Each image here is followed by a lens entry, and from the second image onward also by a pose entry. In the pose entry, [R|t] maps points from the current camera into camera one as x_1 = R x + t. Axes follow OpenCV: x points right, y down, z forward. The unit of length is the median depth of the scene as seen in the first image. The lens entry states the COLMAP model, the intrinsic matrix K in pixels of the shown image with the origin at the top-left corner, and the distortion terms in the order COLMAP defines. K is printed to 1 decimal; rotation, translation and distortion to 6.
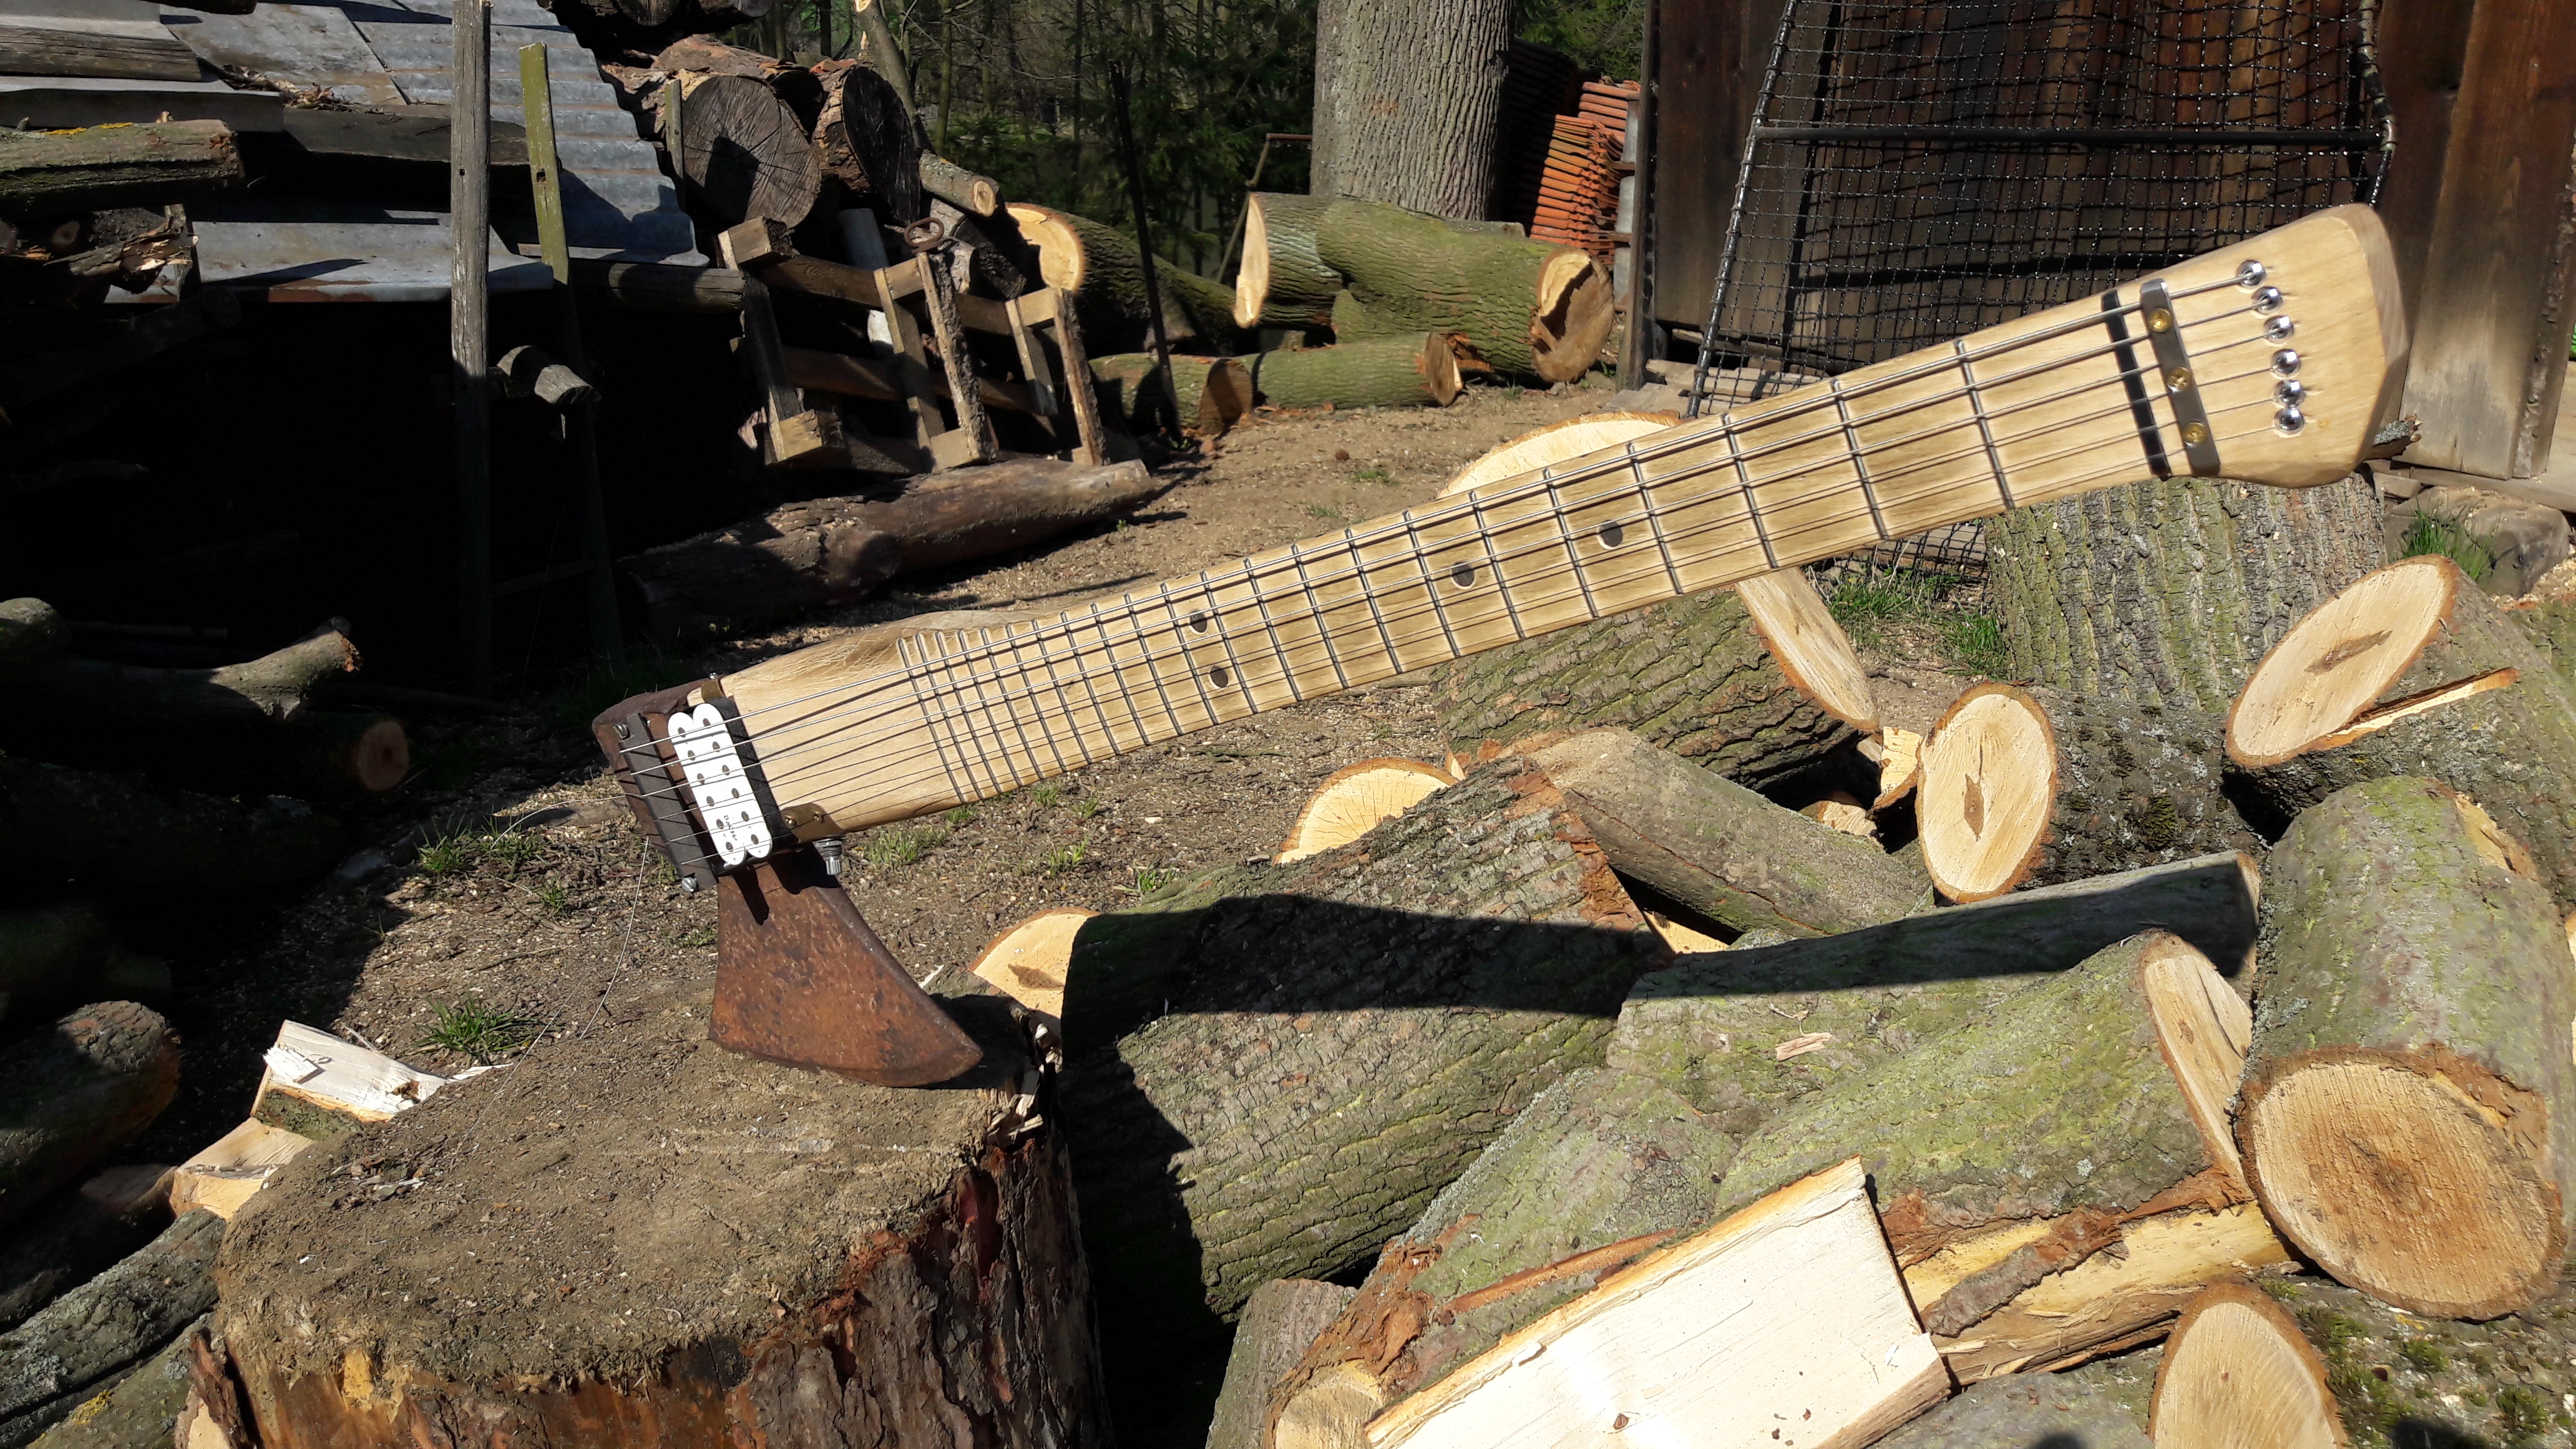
lens RADIAL K [[2205.8, 0, 1294.0], [0, 2205.8, 799.2], [0, 0, 1]] dist [0.099268, -0.248070]
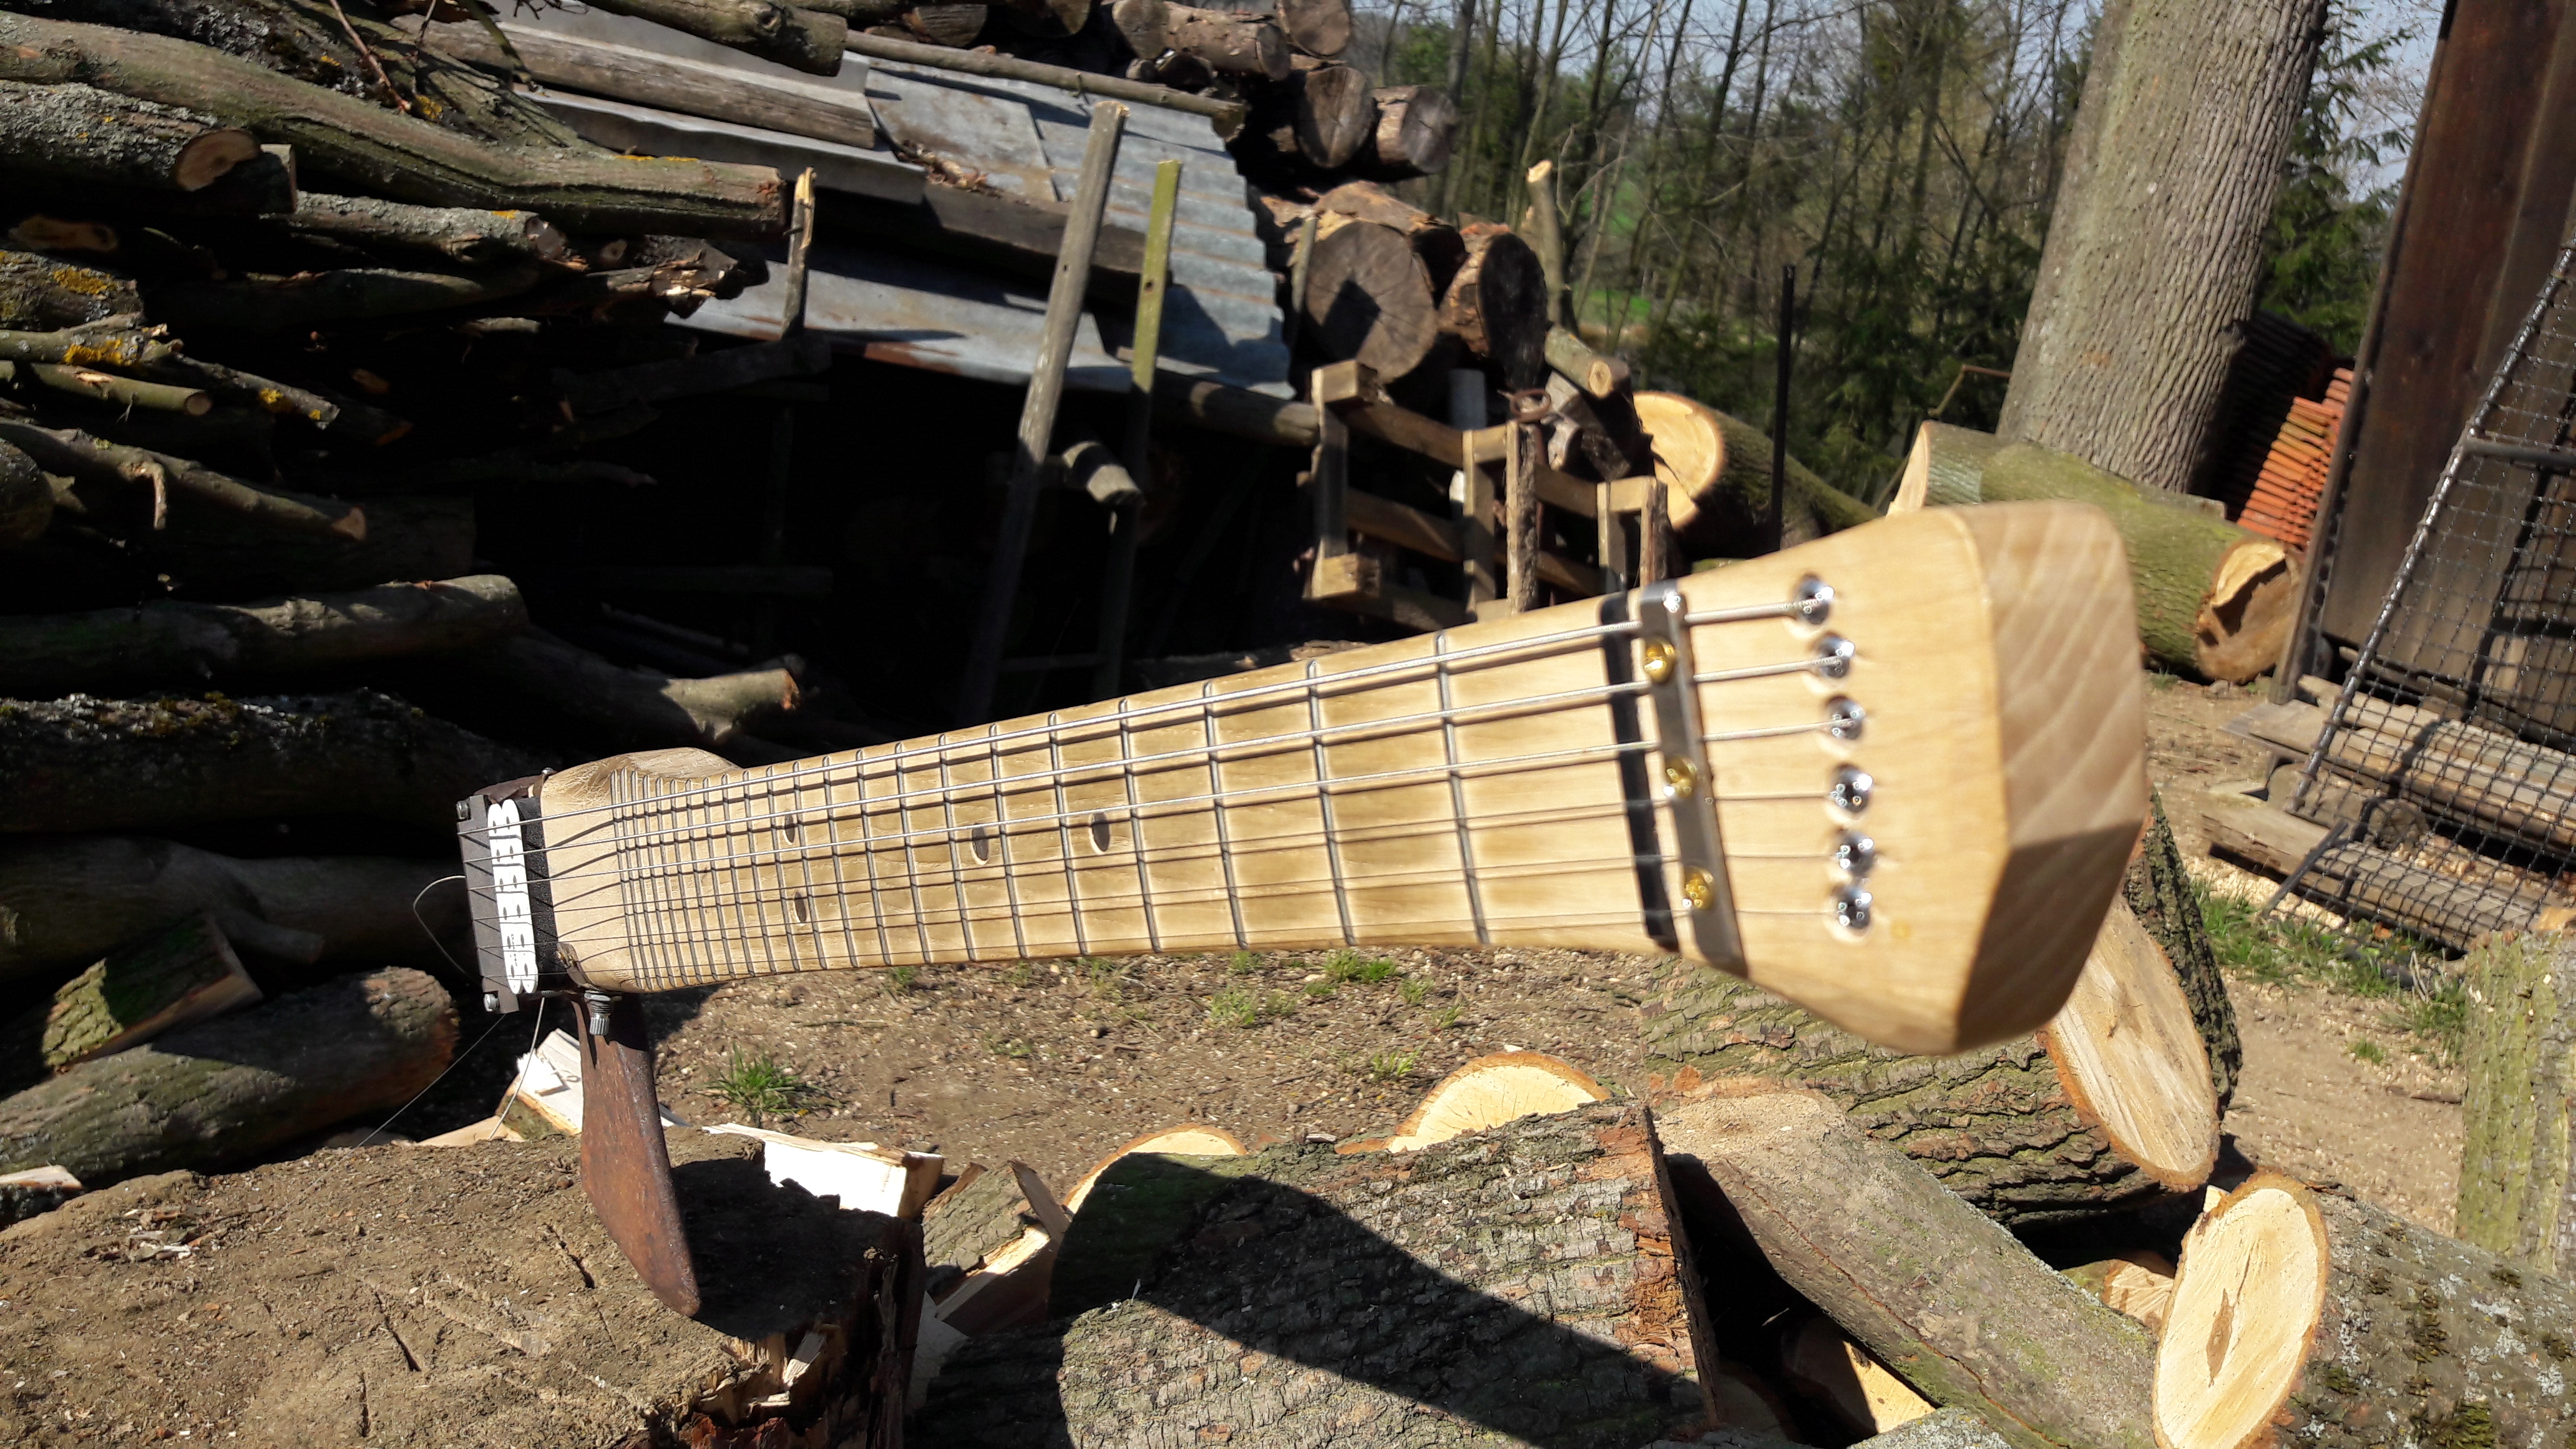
lens RADIAL K [[2184.4, 0, 1288.0], [0, 2184.4, 724.5], [0, 0, 1]] dist [0.121002, -0.297540]
pose [[0.926278, 0.207898, -0.314305, 0.099346], [-0.241916, 0.967551, -0.072951, -0.029977], [0.288939, 0.143608, 0.946515, 0.104172]]
